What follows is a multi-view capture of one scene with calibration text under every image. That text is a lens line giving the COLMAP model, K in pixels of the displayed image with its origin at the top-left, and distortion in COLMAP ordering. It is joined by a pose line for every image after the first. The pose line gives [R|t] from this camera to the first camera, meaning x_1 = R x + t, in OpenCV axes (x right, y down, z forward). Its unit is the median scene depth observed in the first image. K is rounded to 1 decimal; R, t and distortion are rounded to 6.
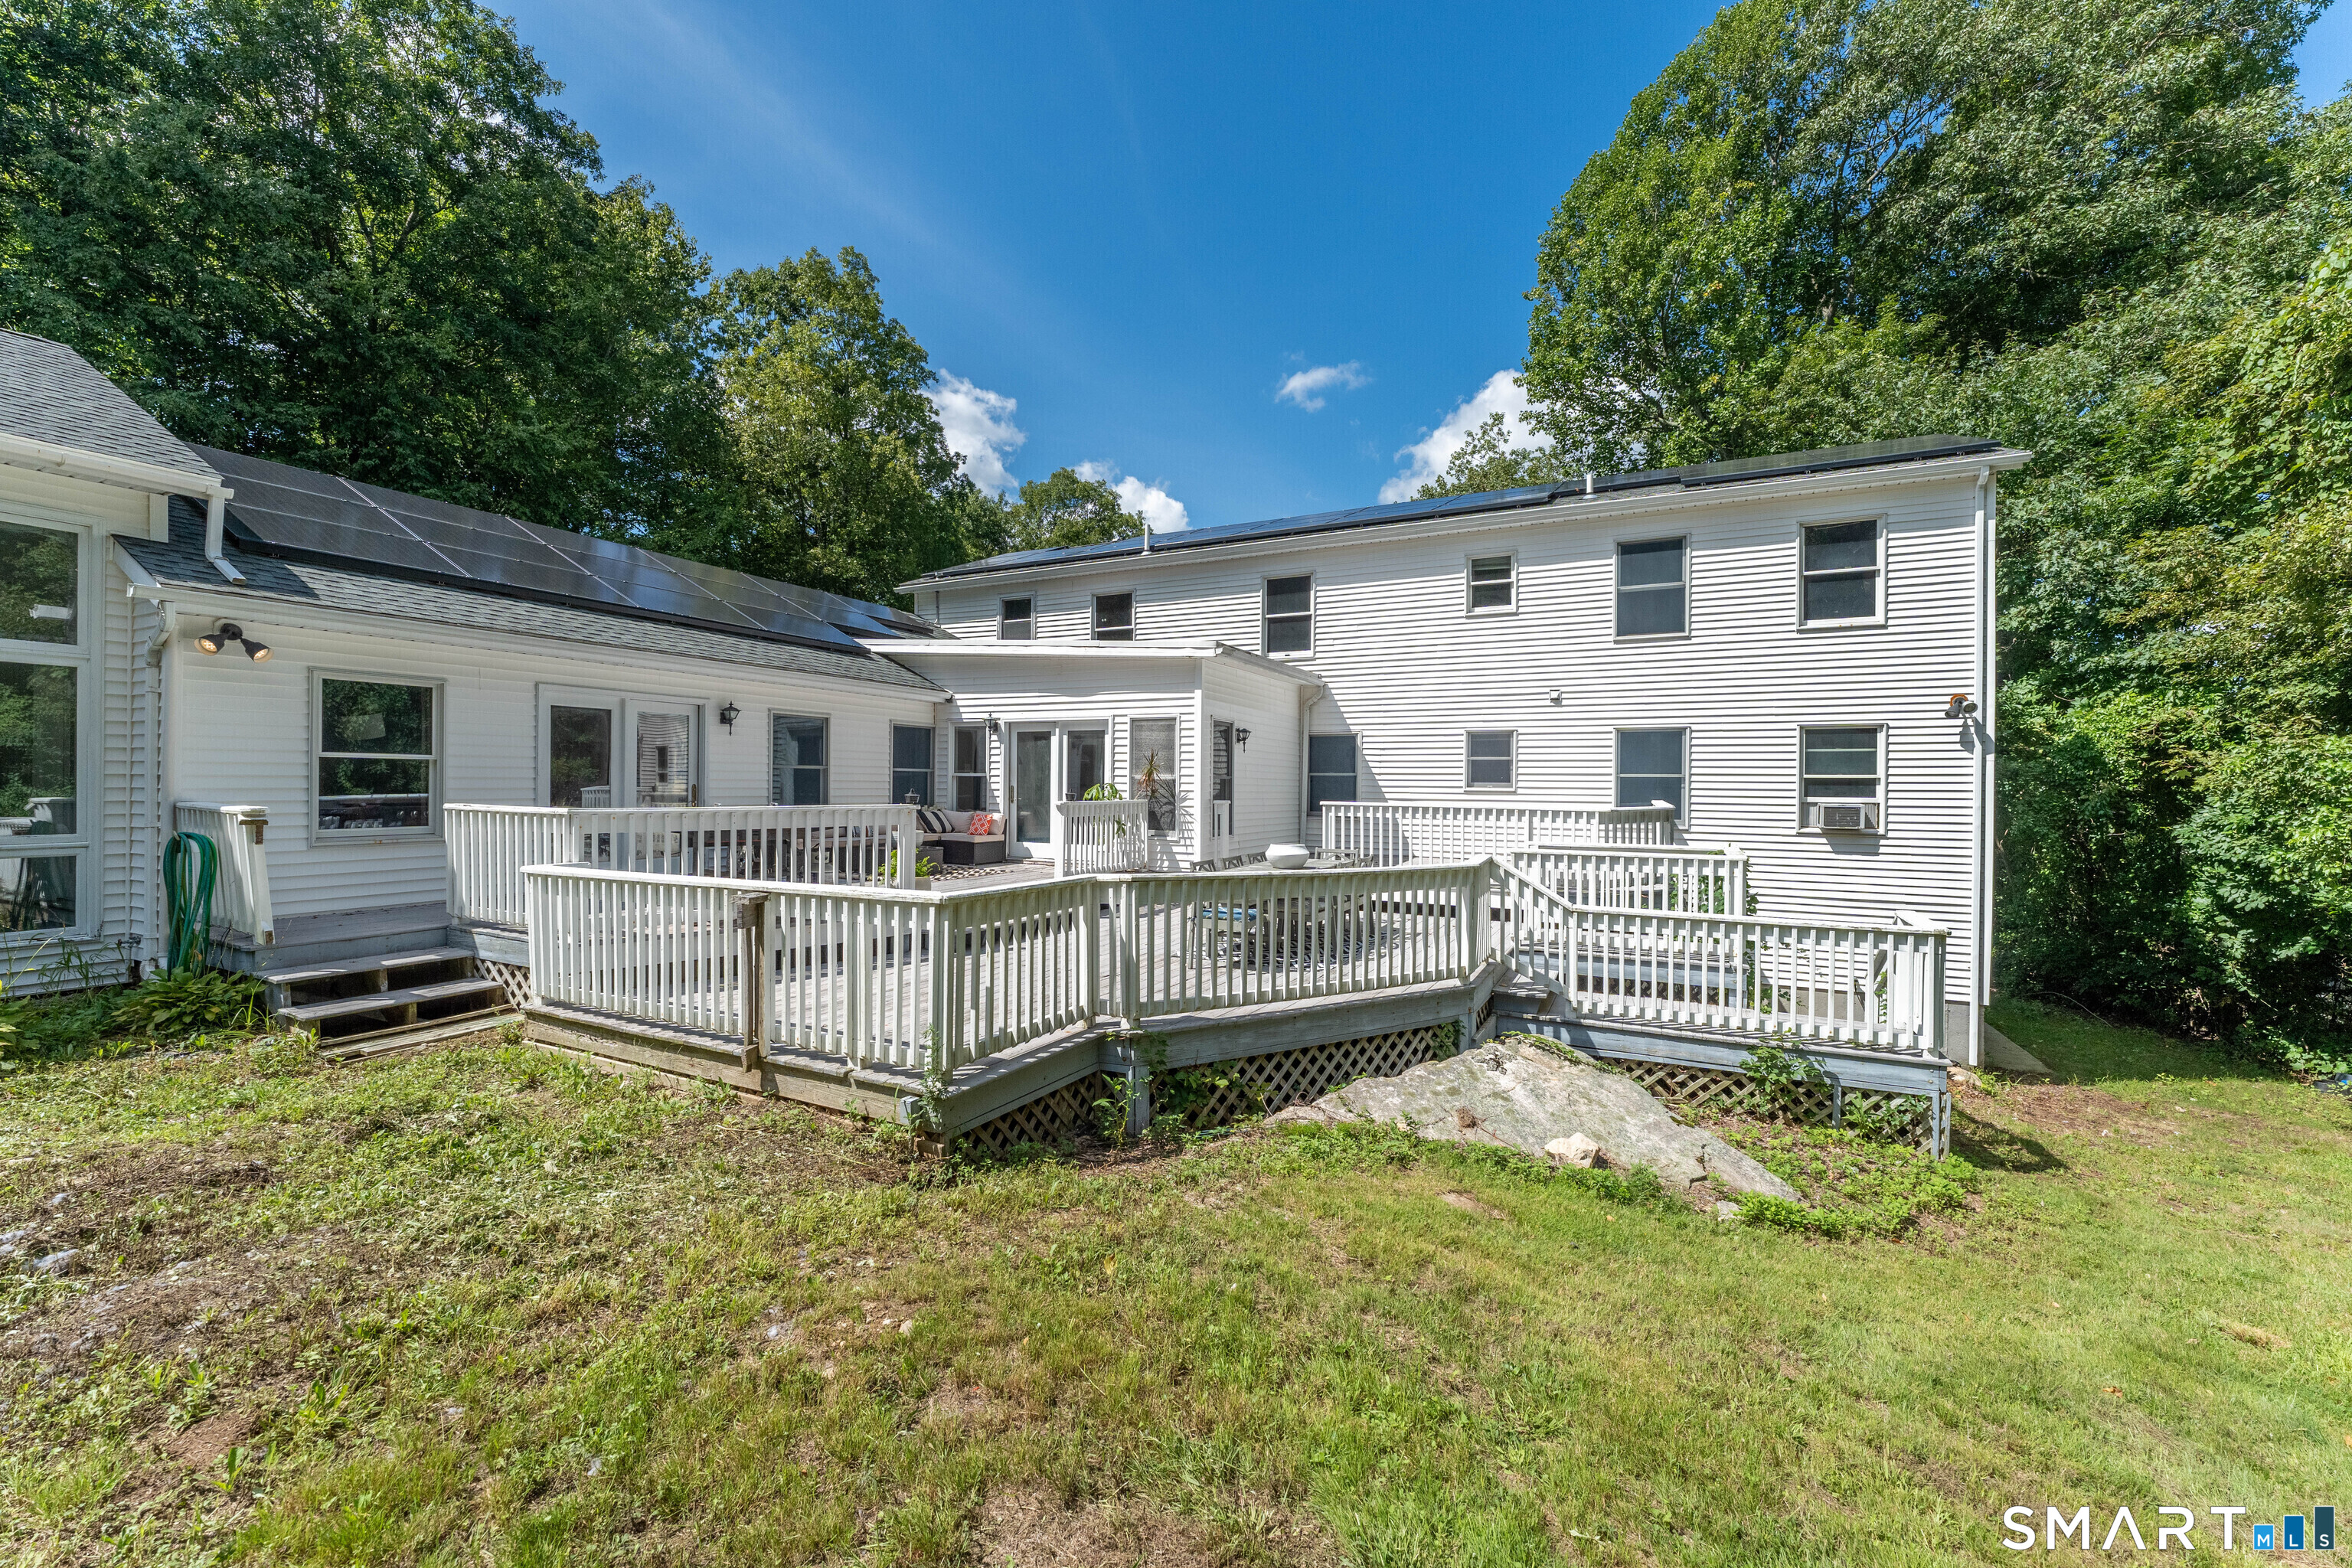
lens RADIAL K [[944.1, 0, 1178.9], [0, 944.1, 784.5], [0, 0, 1]] dist [-0.001851, 0.000466]
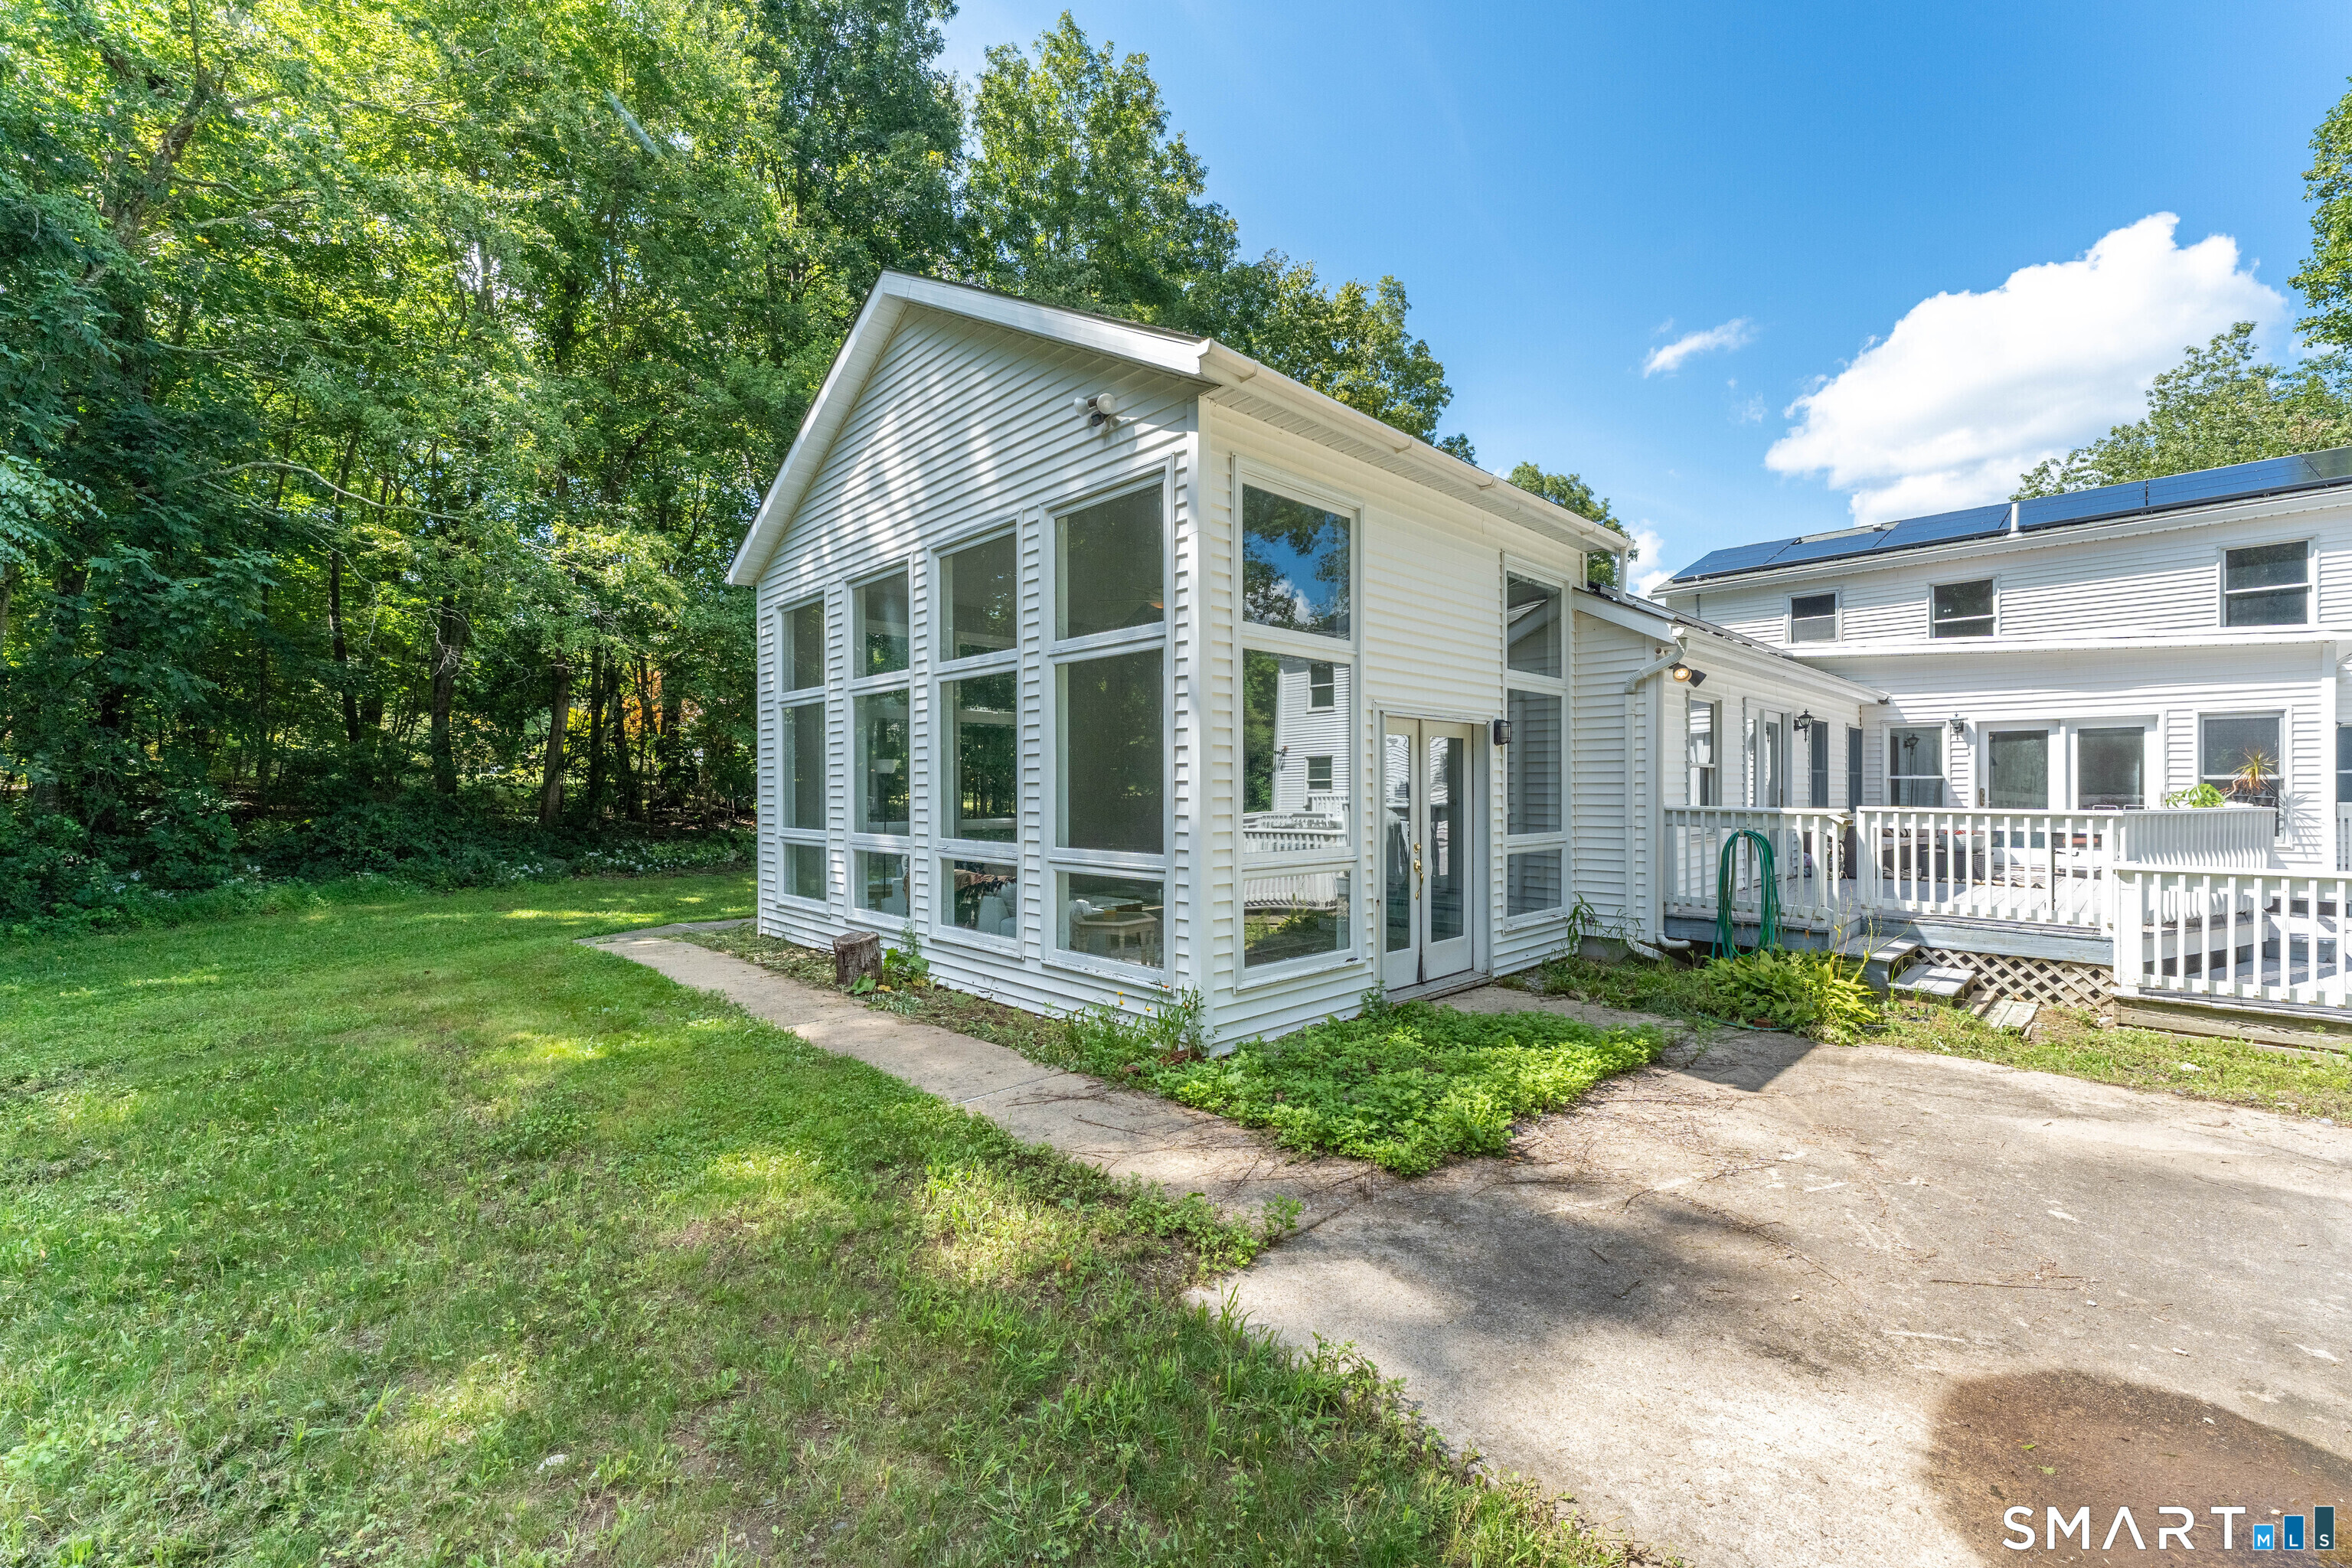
lens RADIAL K [[935.4, 0, 1195.7], [0, 935.4, 779.0], [0, 0, 1]] dist [0.000186, 0.008761]
pose [[0.948727, -0.011963, -0.315871, -0.636329], [0.009254, 0.999906, -0.010077, -0.005292], [0.315962, 0.006637, 0.948749, -0.164775]]
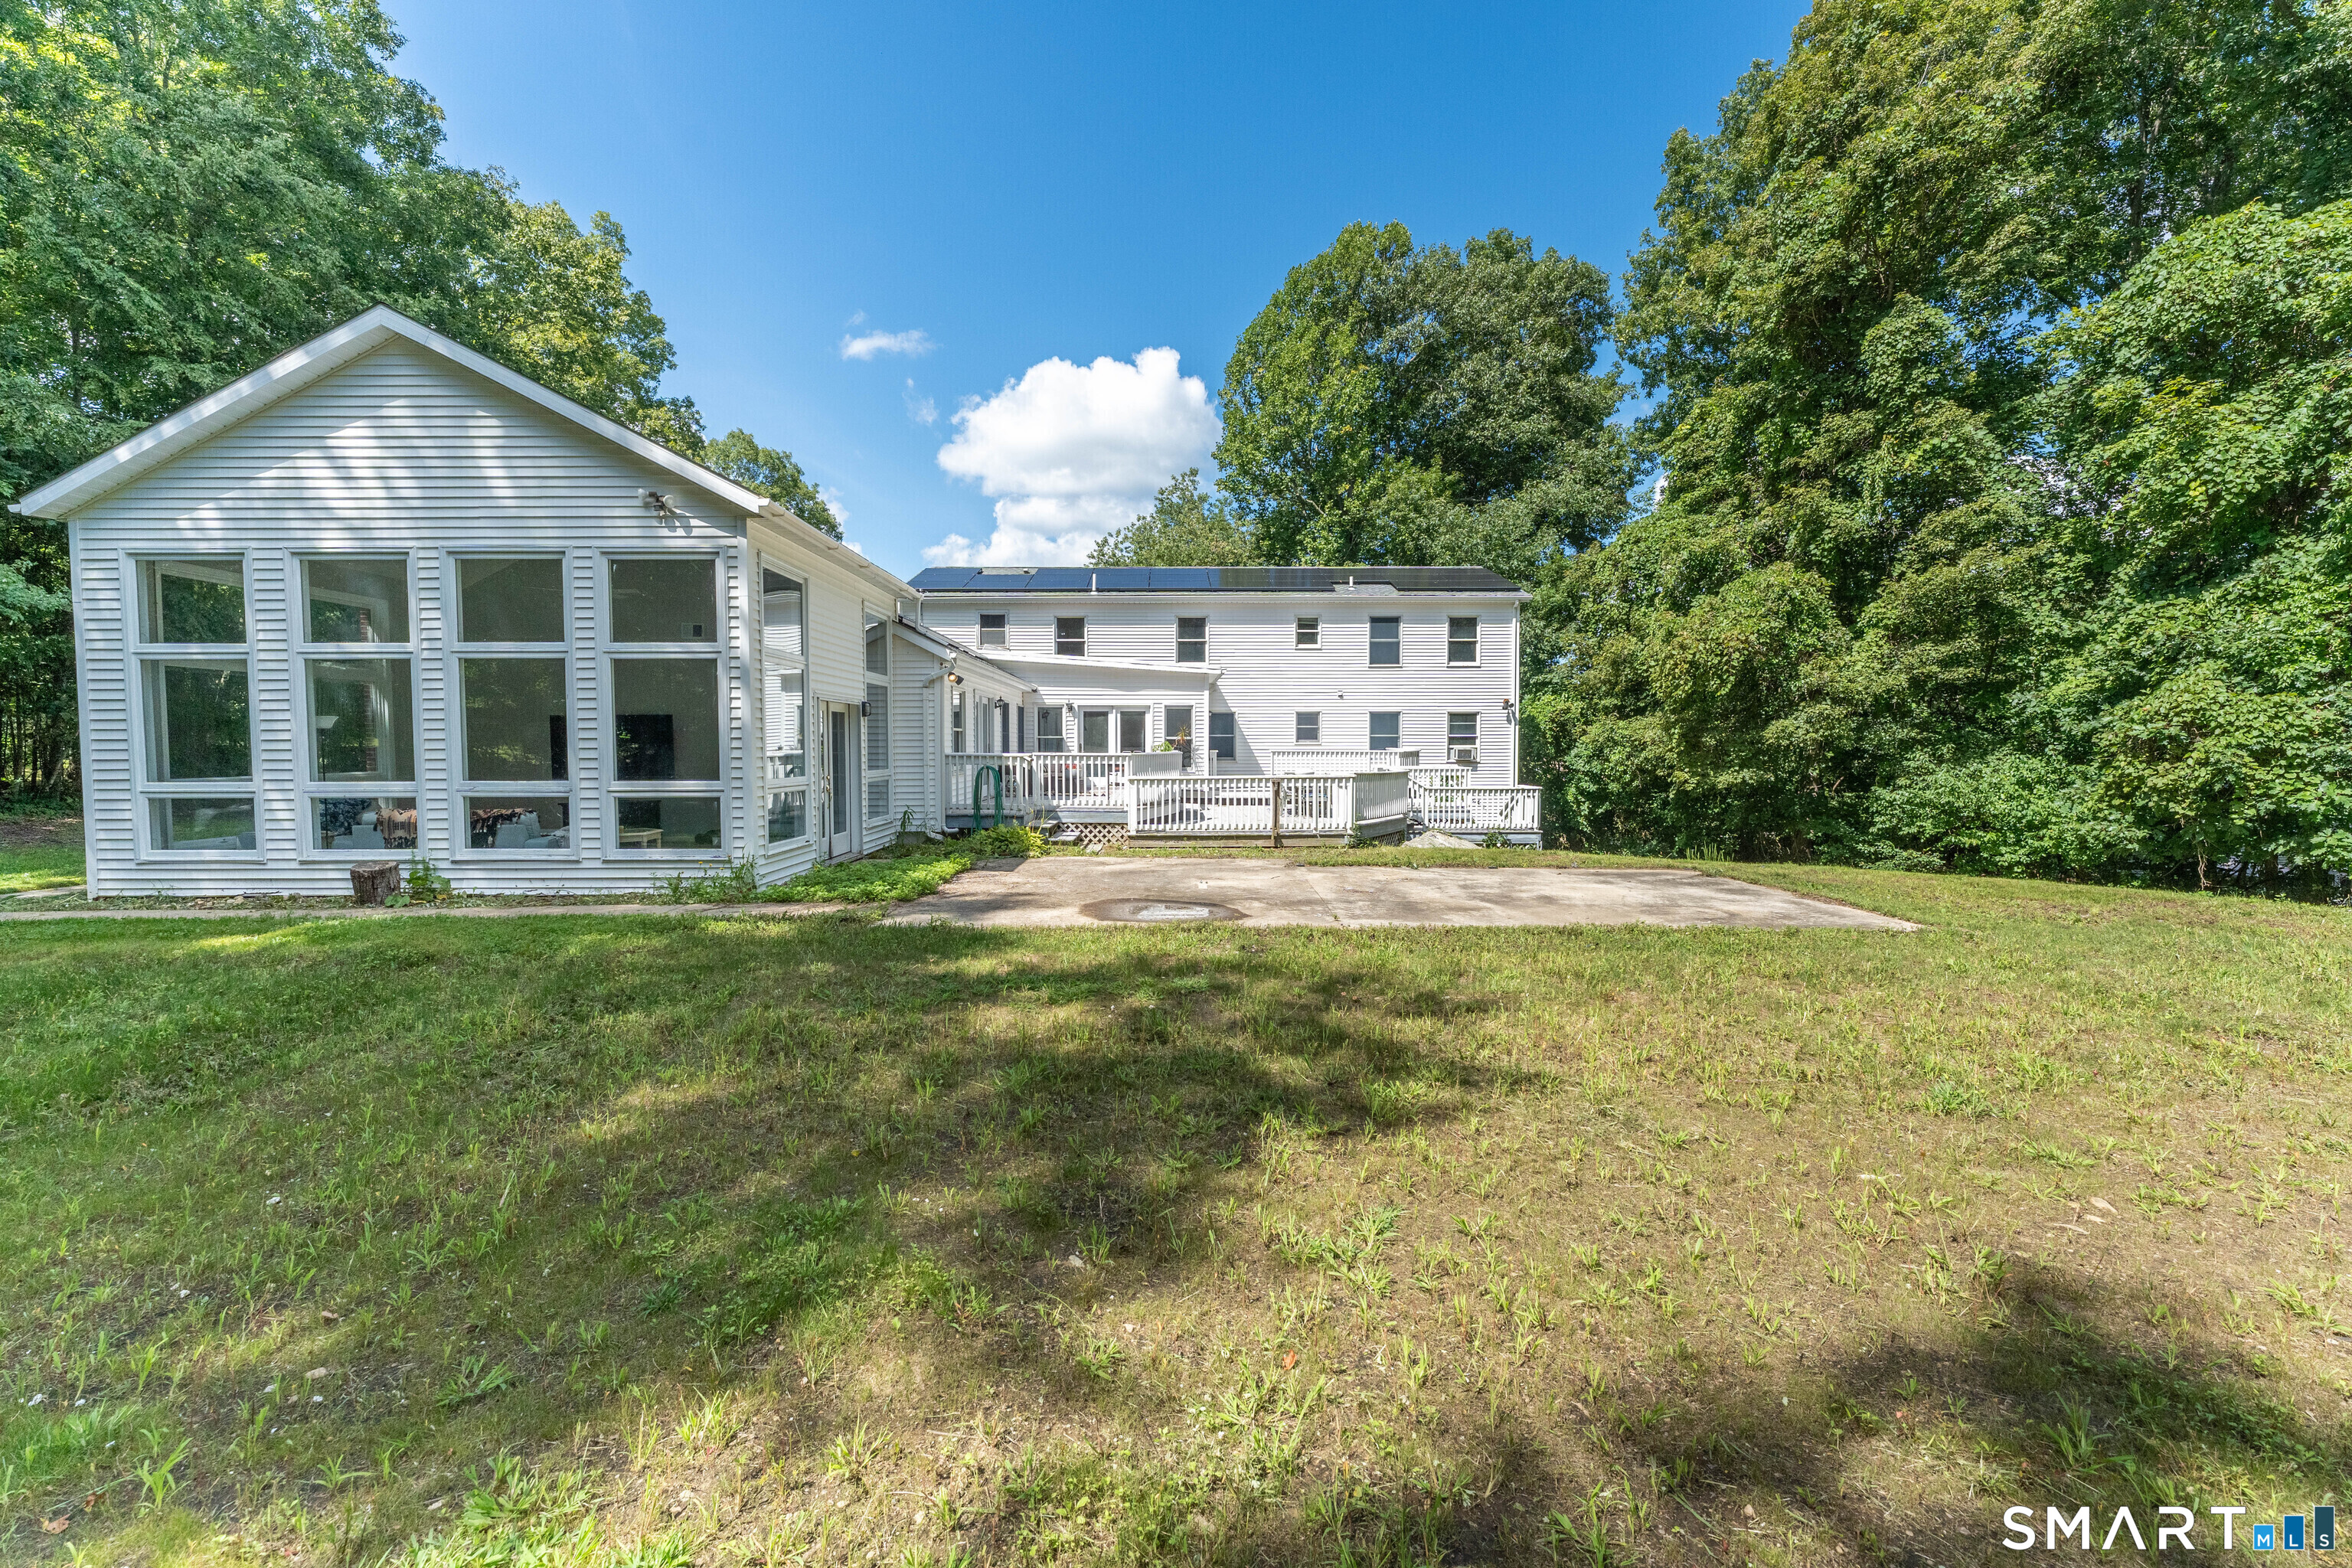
lens RADIAL K [[944.1, 0, 1178.9], [0, 944.1, 784.5], [0, 0, 1]] dist [-0.001851, 0.000466]
pose [[0.887389, -0.029062, 0.460104, -0.799716], [0.007639, 0.998801, 0.048355, -0.005621], [-0.460958, -0.039395, 0.886547, -0.569592]]
